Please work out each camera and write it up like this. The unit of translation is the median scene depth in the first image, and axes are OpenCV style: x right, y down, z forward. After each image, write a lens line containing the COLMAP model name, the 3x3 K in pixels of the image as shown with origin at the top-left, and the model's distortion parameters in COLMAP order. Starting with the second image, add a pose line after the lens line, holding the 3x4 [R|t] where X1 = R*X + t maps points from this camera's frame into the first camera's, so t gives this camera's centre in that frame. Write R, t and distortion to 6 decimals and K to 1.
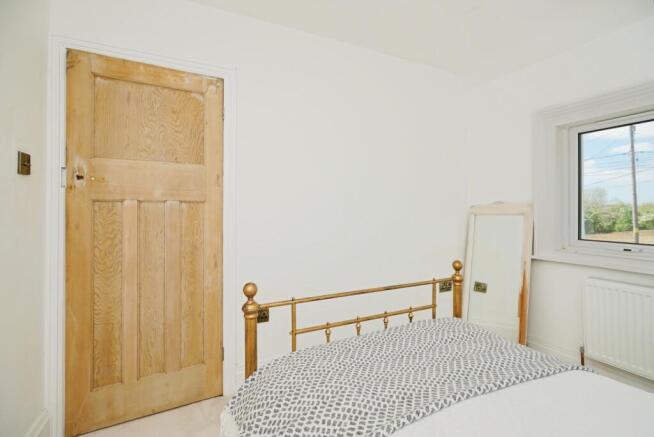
lens RADIAL K [[293.2, 0, 327.0], [0, 293.2, 218.5], [0, 0, 1]] dist [0.002221, 0.000420]
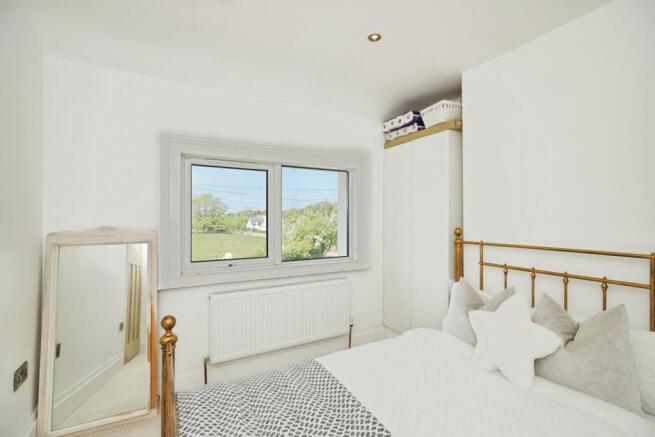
lens RADIAL K [[293.6, 0, 327.5], [0, 293.6, 218.5], [0, 0, 1]] dist [0.002221, 0.000420]
pose [[-0.059626, 0.001912, 0.998219, -0.244894], [0.031304, 0.999510, -0.000044, -0.069372], [-0.997730, 0.031246, -0.059656, 0.519399]]
